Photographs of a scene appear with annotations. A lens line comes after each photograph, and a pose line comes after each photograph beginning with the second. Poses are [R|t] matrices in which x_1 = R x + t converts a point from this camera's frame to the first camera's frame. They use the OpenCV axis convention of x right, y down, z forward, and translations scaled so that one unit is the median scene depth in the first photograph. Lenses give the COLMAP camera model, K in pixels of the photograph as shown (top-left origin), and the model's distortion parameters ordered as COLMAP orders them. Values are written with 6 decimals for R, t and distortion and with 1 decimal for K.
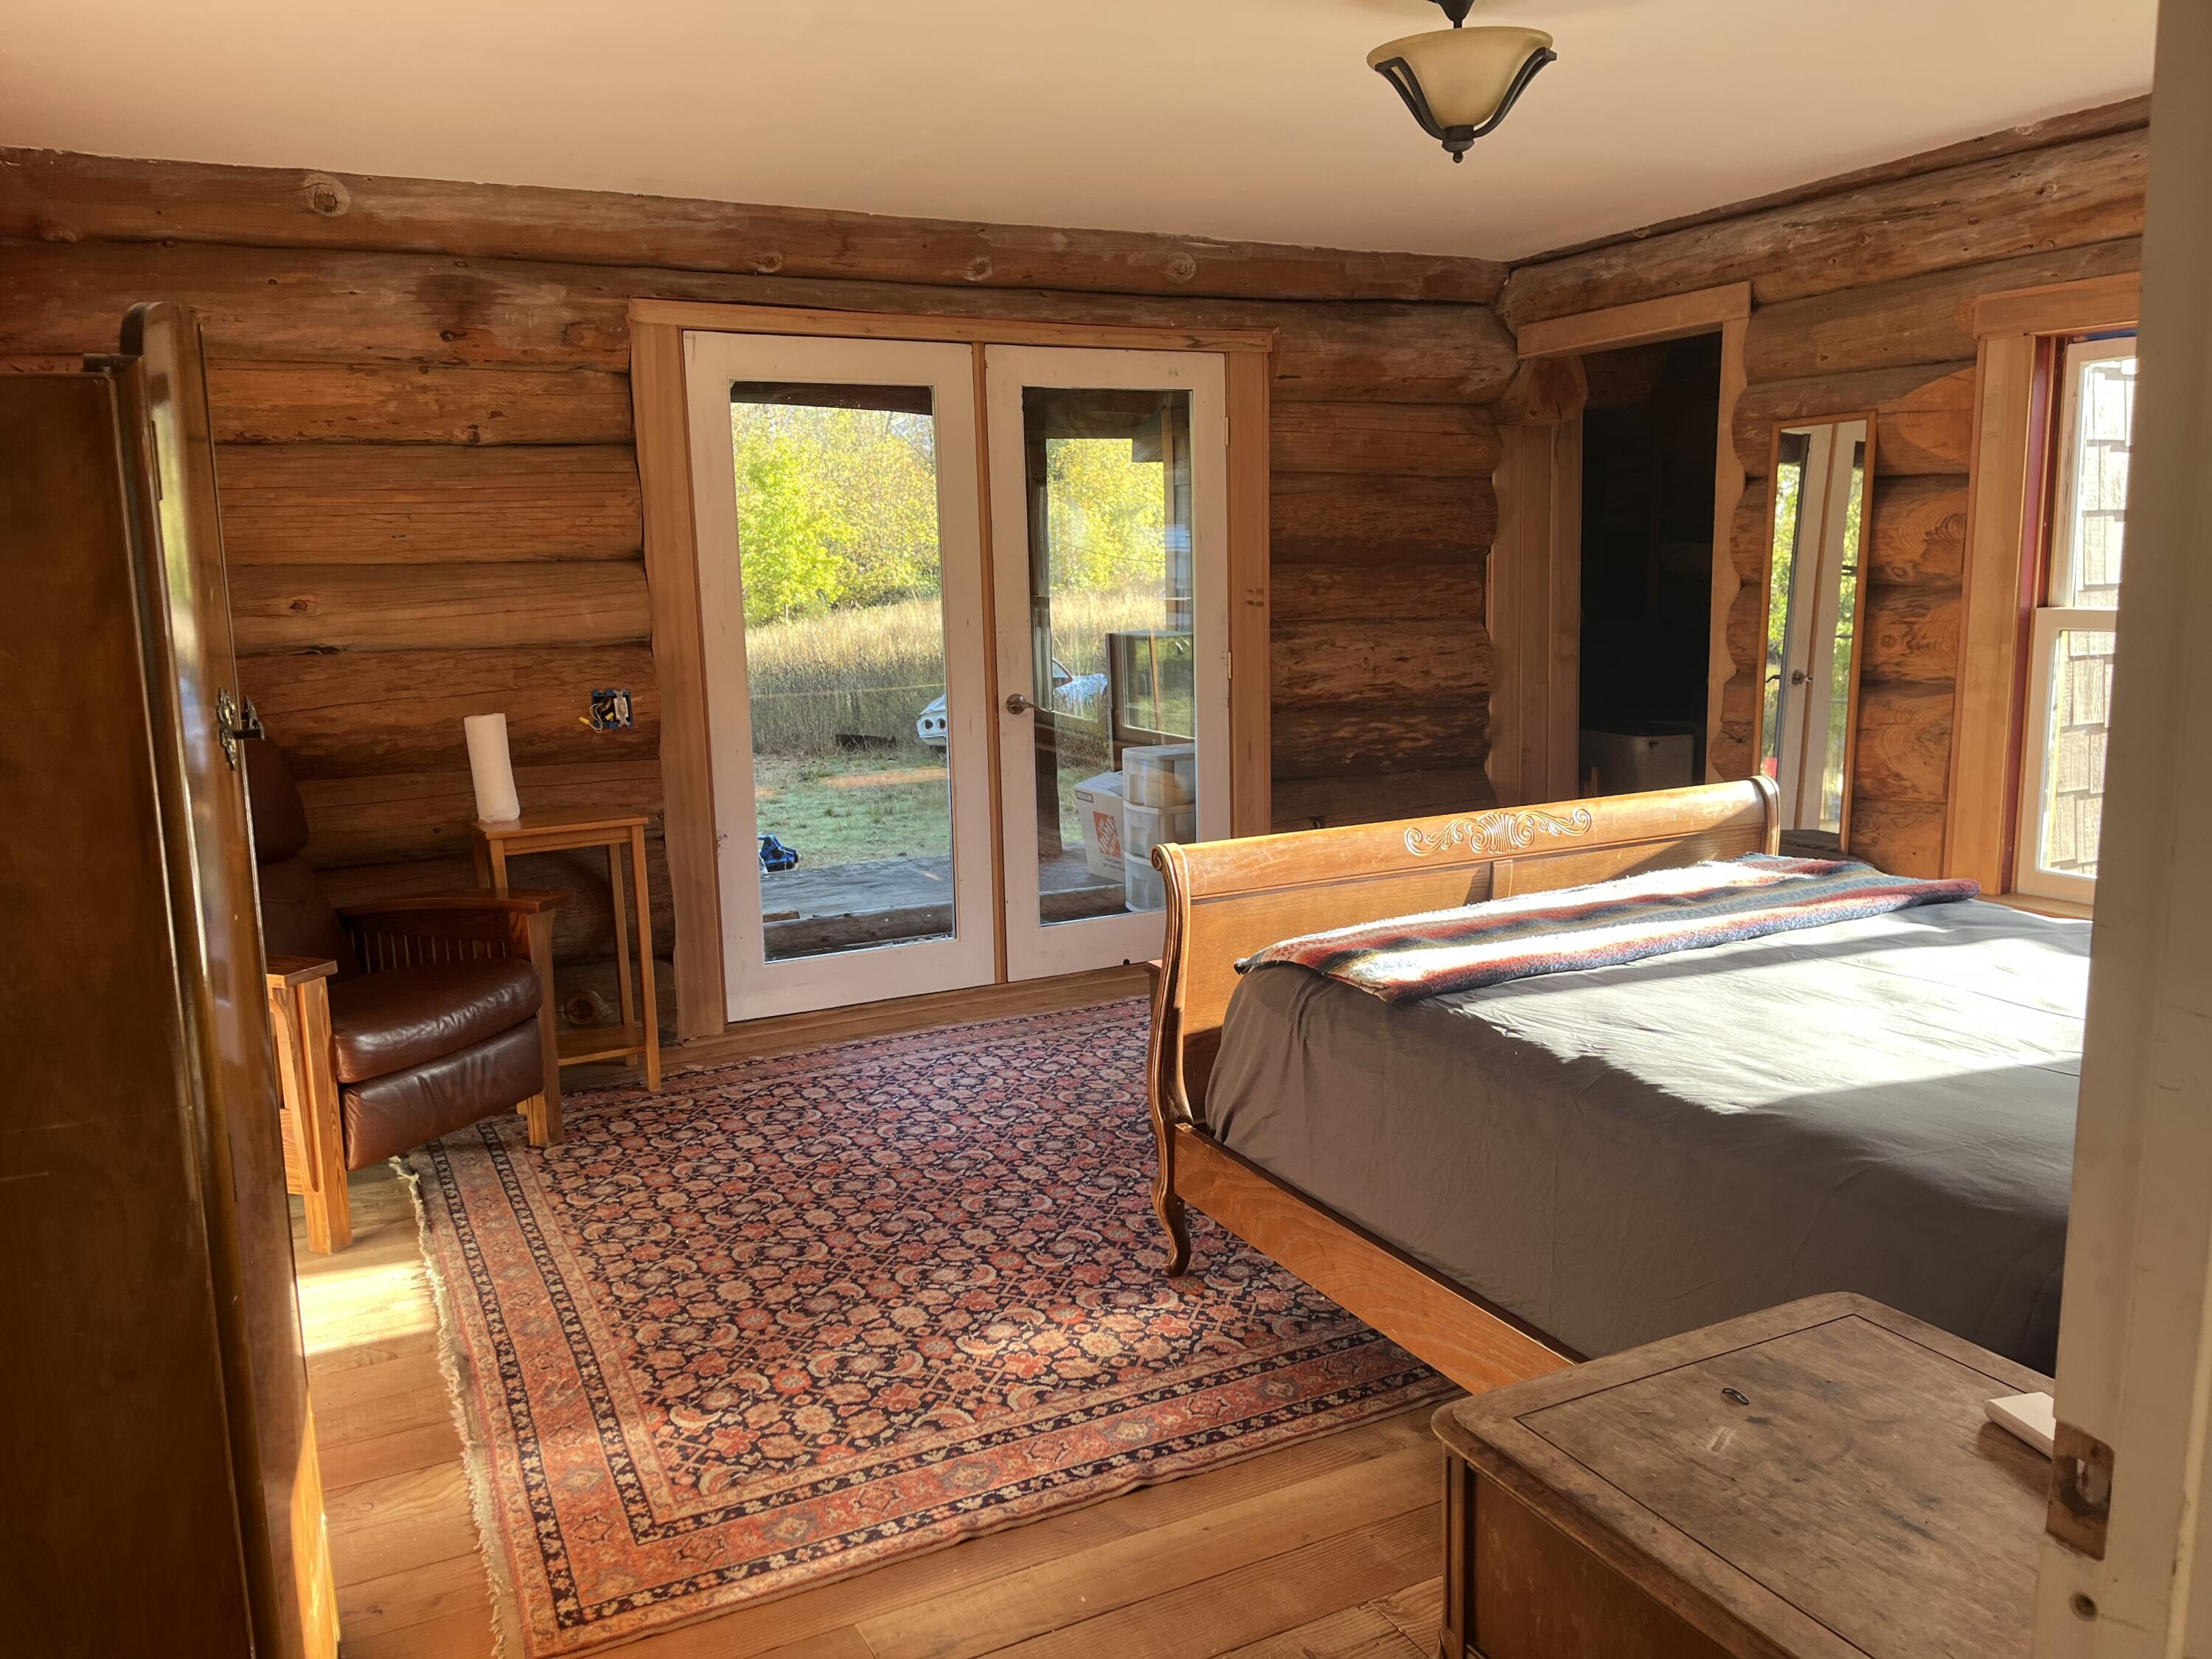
lens RADIAL K [[1664.2, 0, 1088.6], [0, 1664.2, 876.0], [0, 0, 1]] dist [0.072453, -0.098769]
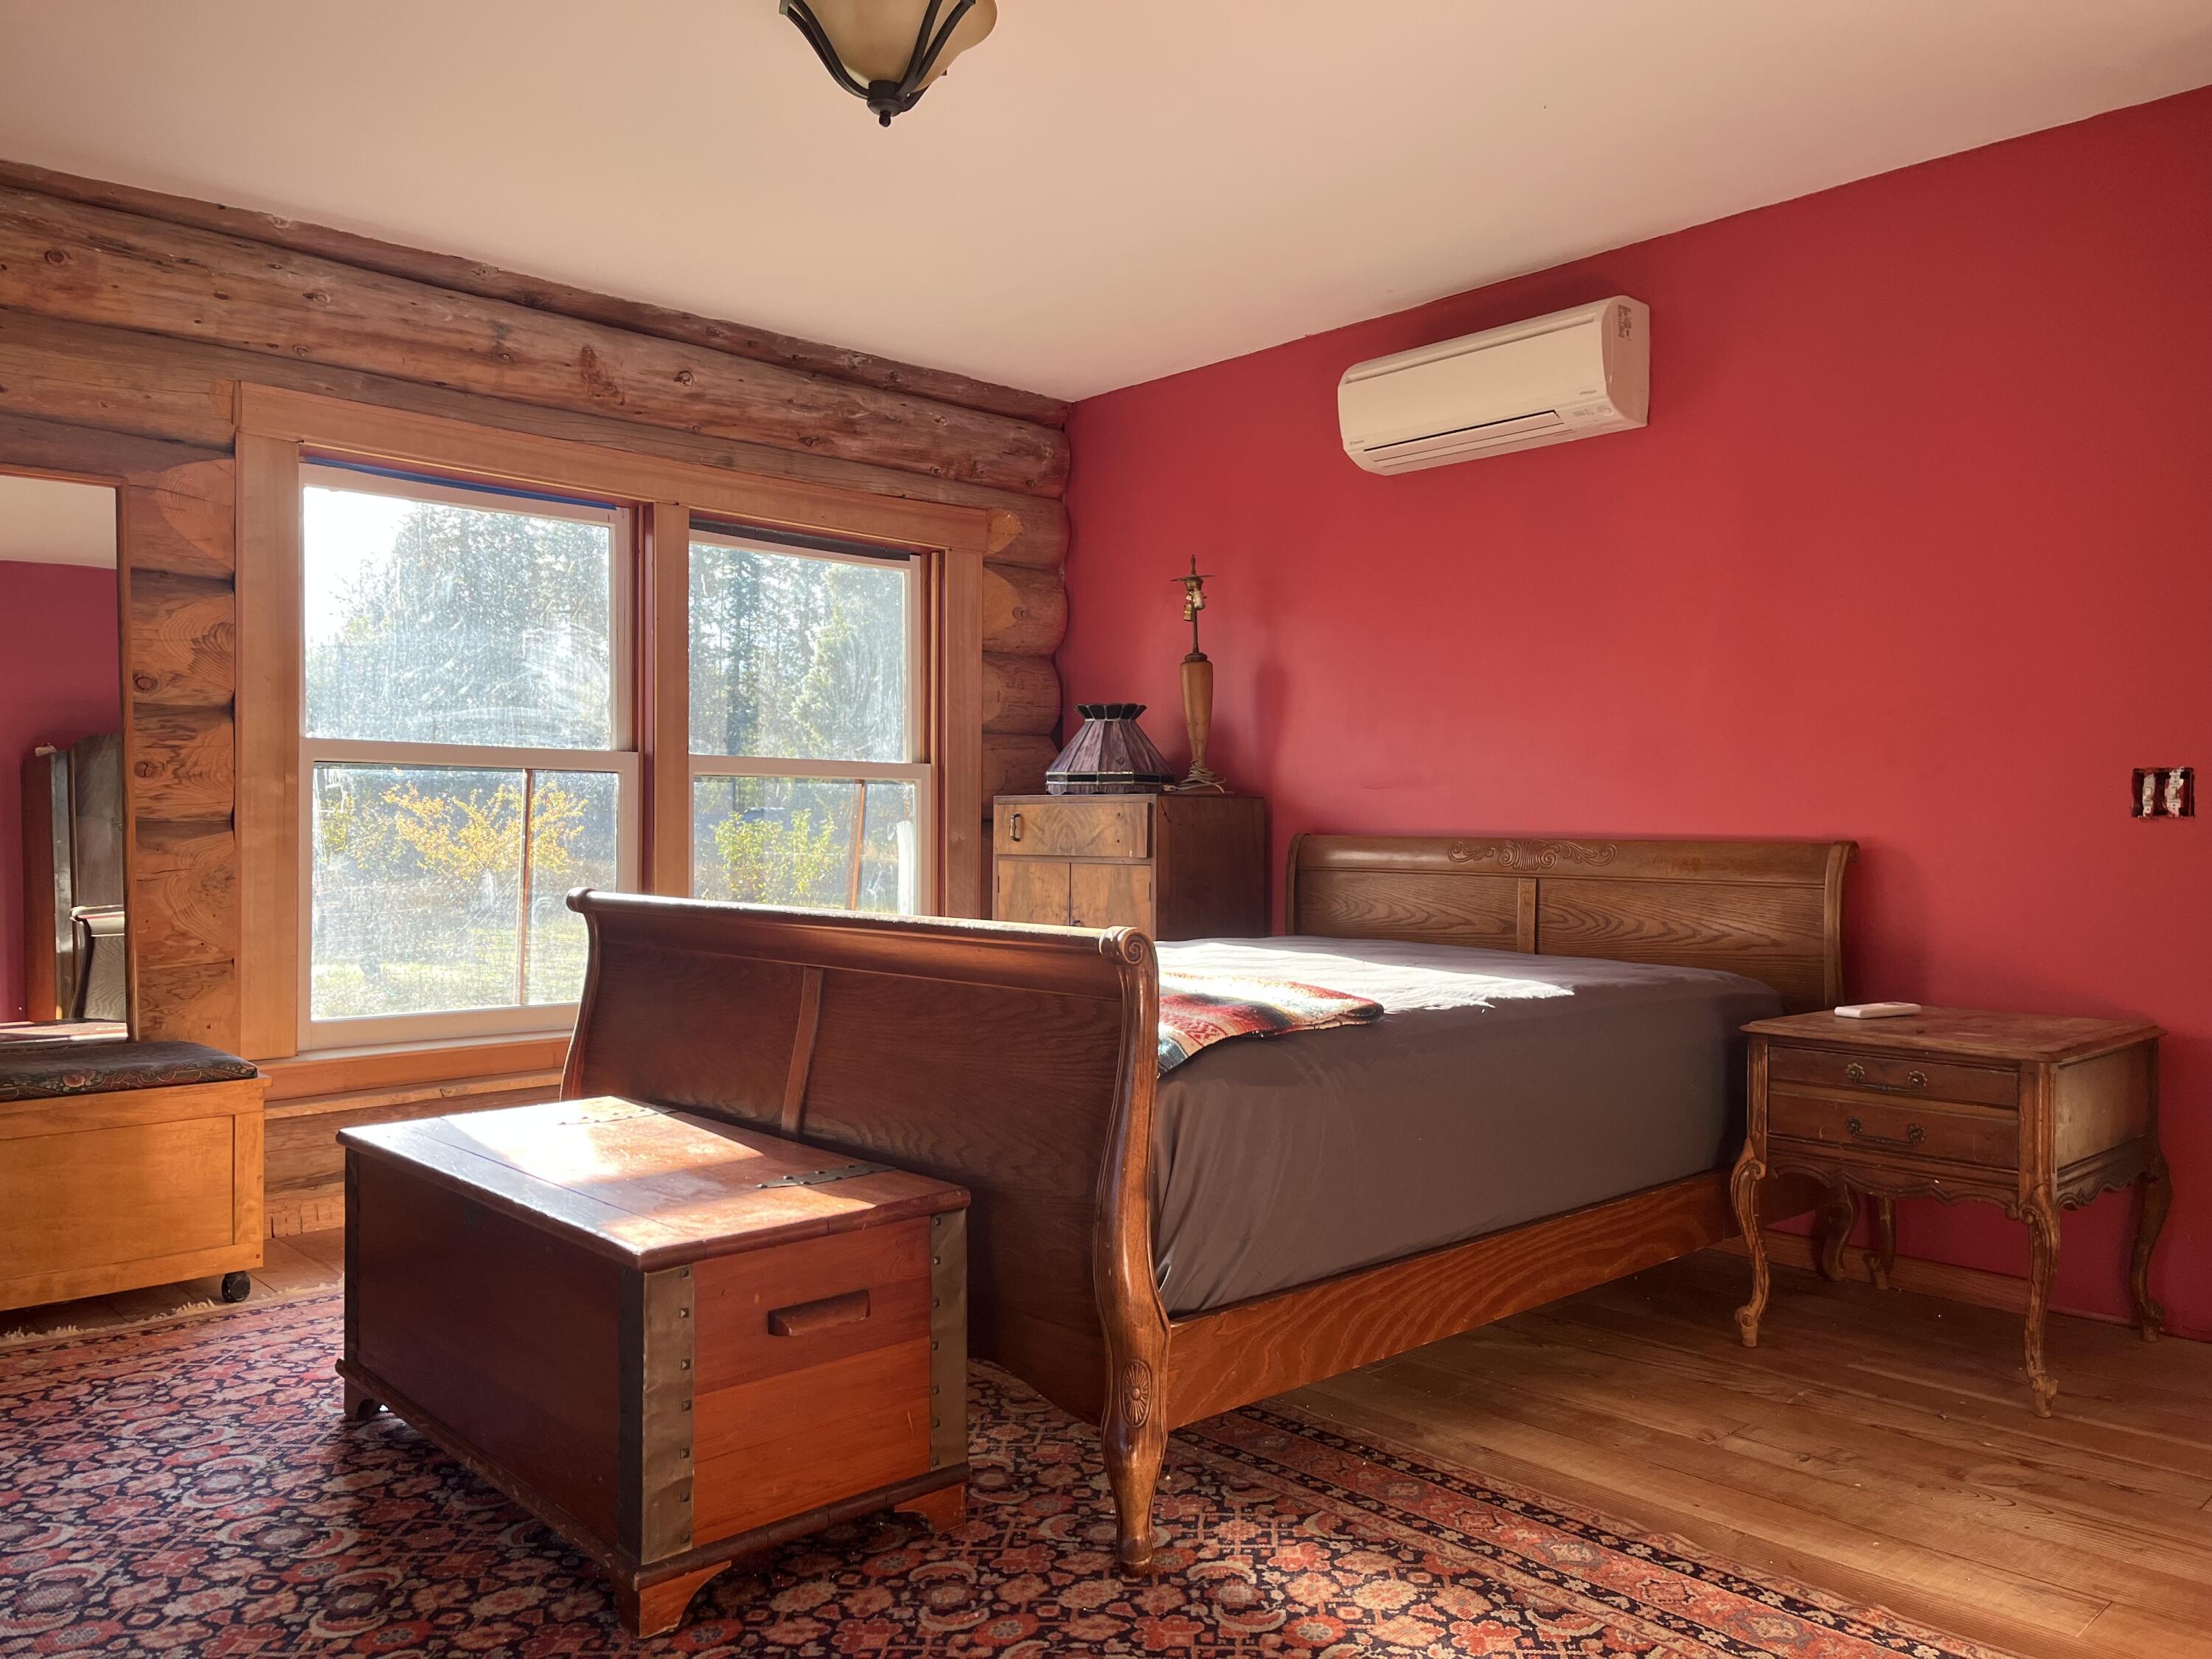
lens RADIAL K [[1664.2, 0, 1110.8], [0, 1664.2, 846.4], [0, 0, 1]] dist [0.072453, -0.098769]
pose [[-0.290653, 0.015180, 0.956708, -0.496625], [0.182475, 0.982403, 0.039849, -0.062432], [-0.939268, 0.186158, -0.288308, 0.965444]]
